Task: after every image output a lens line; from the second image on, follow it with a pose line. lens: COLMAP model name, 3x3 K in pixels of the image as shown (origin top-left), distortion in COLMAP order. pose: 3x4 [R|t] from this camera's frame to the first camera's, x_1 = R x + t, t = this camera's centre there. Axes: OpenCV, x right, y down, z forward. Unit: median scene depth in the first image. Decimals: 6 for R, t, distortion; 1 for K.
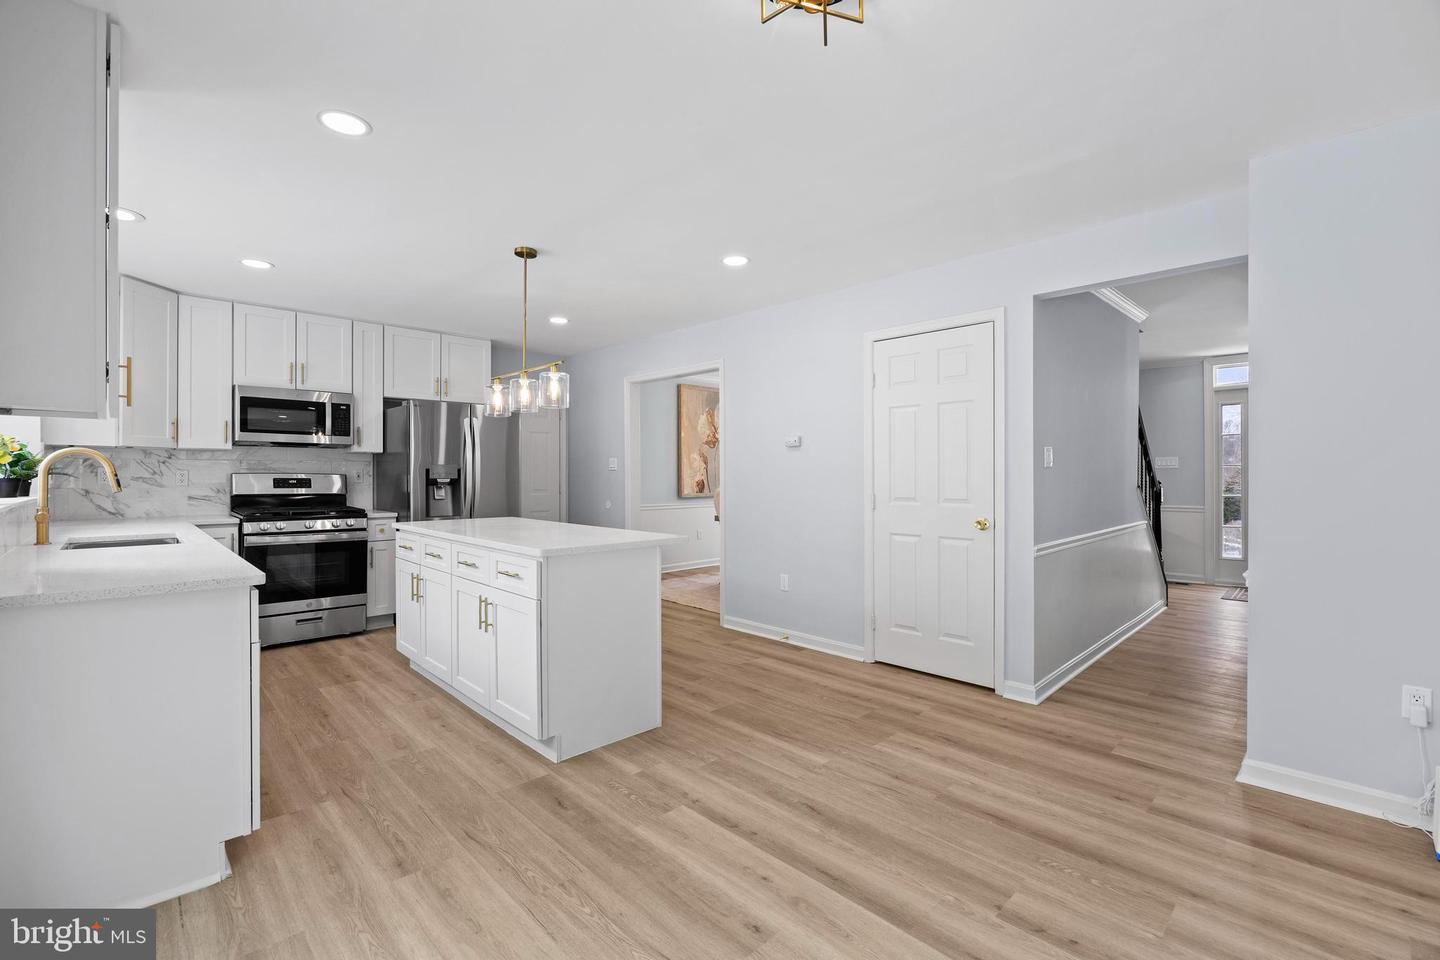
lens RADIAL K [[633.3, 0, 724.3], [0, 633.3, 477.2], [0, 0, 1]] dist [-0.013922, 0.000240]
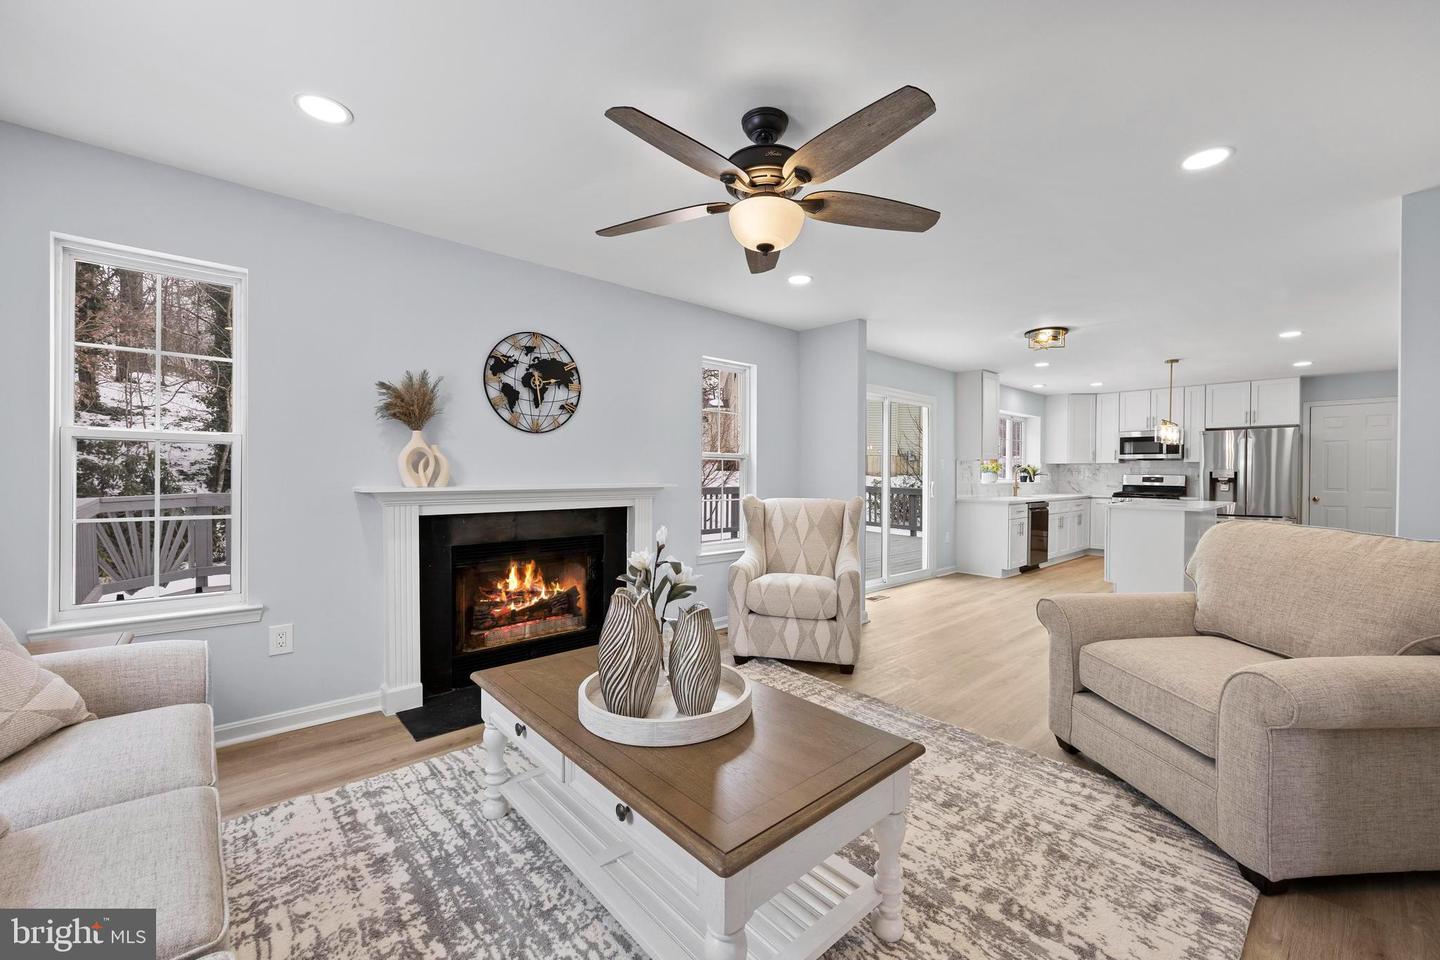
lens RADIAL K [[577.2, 0, 724.8], [0, 577.2, 475.0], [0, 0, 1]] dist [-0.005808, 0.000457]
pose [[-0.028956, 0.003491, -0.999575, 1.158578], [-0.008880, 0.999954, 0.003749, 0.000386], [0.999541, 0.008985, -0.028923, -0.247559]]
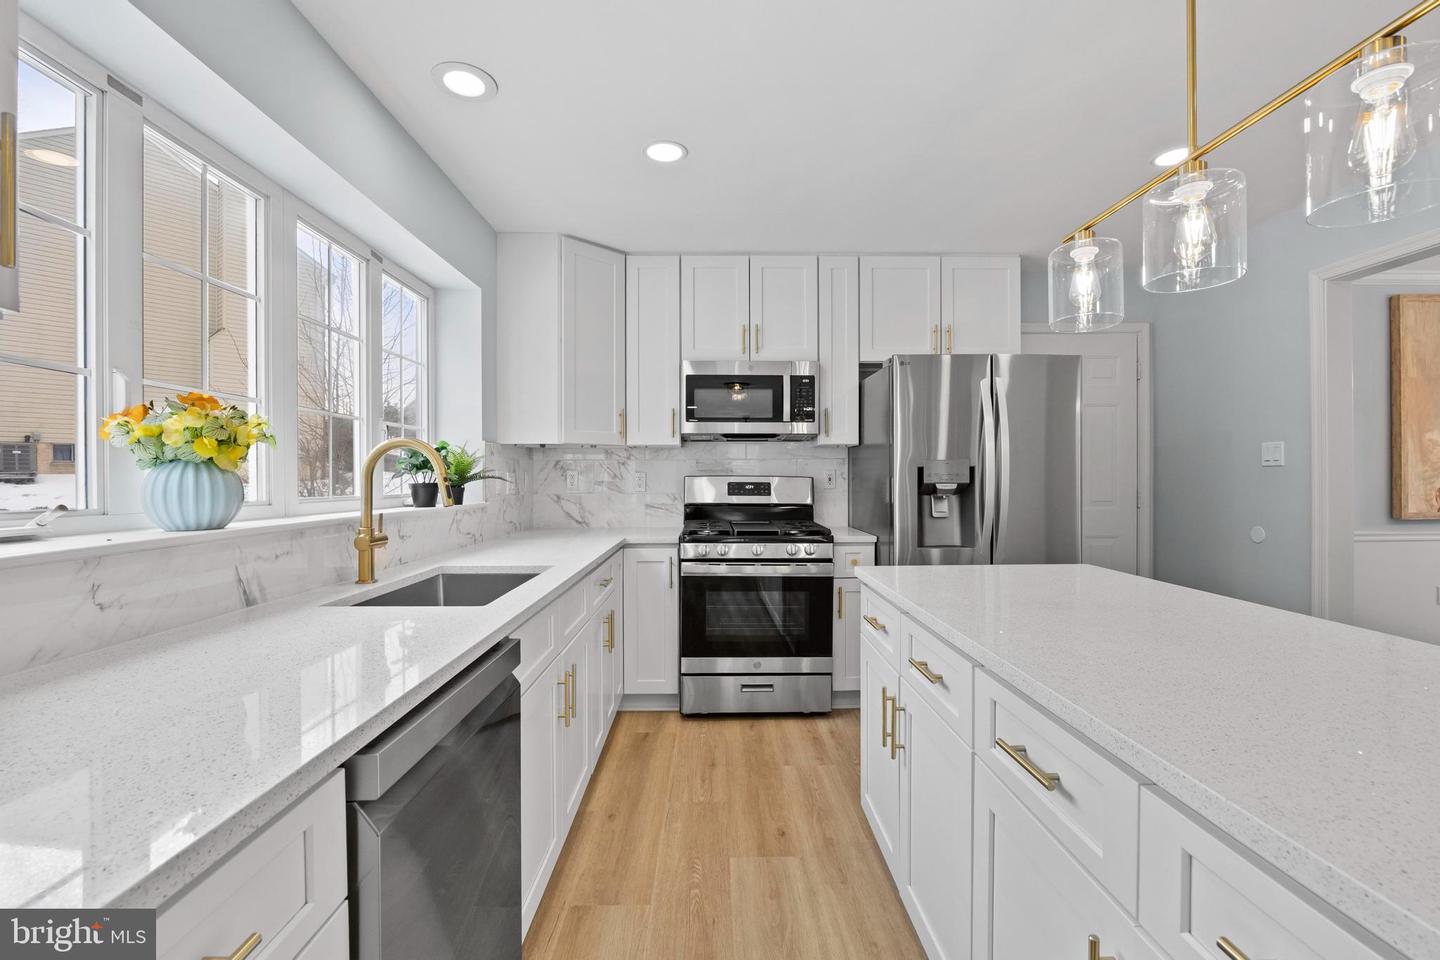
lens RADIAL K [[633.3, 0, 721.4], [0, 633.3, 486.5], [0, 0, 1]] dist [-0.013922, 0.000240]
pose [[0.729707, 0.005257, -0.683740, -0.211133], [0.002182, 0.999947, 0.010017, -0.001135], [0.683756, -0.008802, 0.729657, 0.463127]]
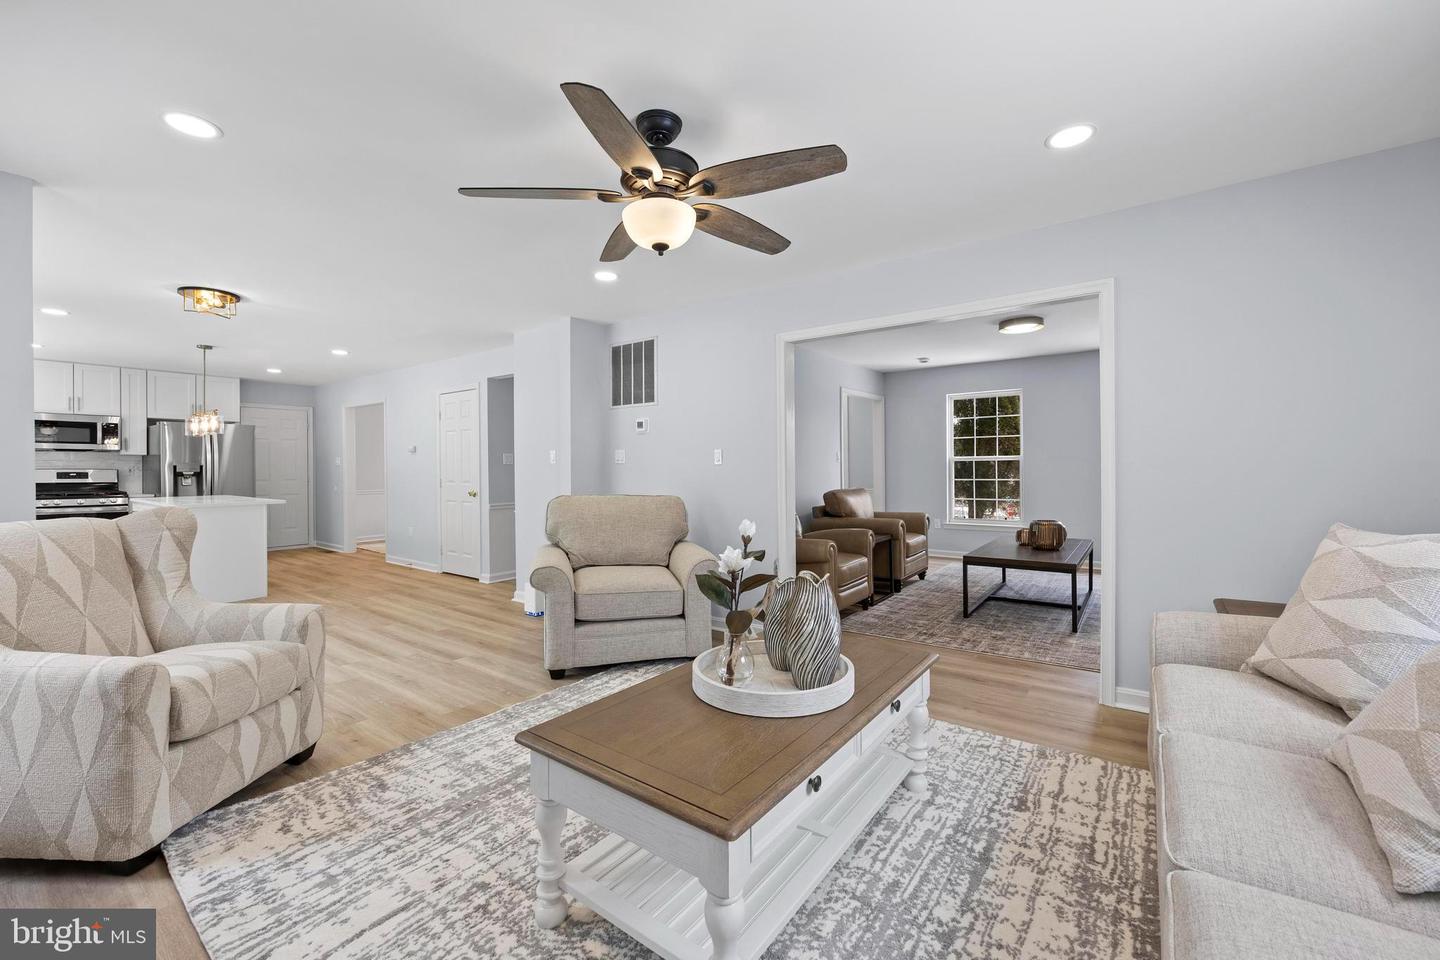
lens RADIAL K [[577.2, 0, 731.0], [0, 577.2, 467.0], [0, 0, 1]] dist [-0.005808, 0.000457]
pose [[0.984690, -0.004644, 0.174254, 0.687014], [0.005151, 0.999984, -0.002461, 0.000928], [-0.174239, 0.003321, 0.984698, -0.687176]]
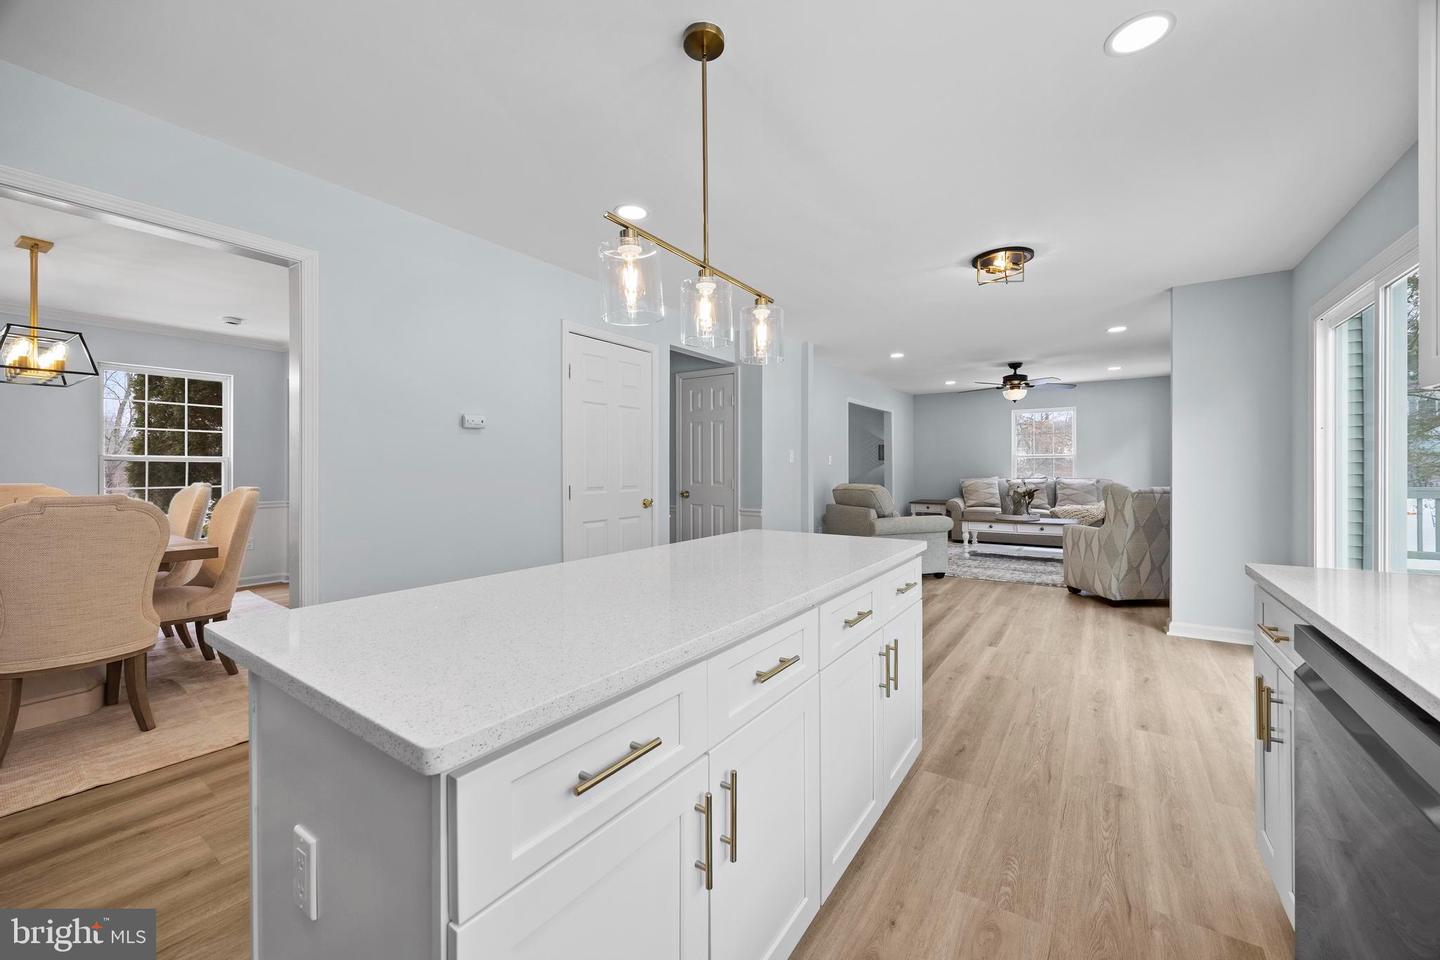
lens RADIAL K [[577.2, 0, 714.1], [0, 577.2, 477.8], [0, 0, 1]] dist [-0.005808, 0.000457]
pose [[-0.211411, -0.013877, 0.977299, -0.638214], [0.006666, 0.999855, 0.015639, 0.003652], [-0.977374, 0.009820, -0.211288, 0.897041]]
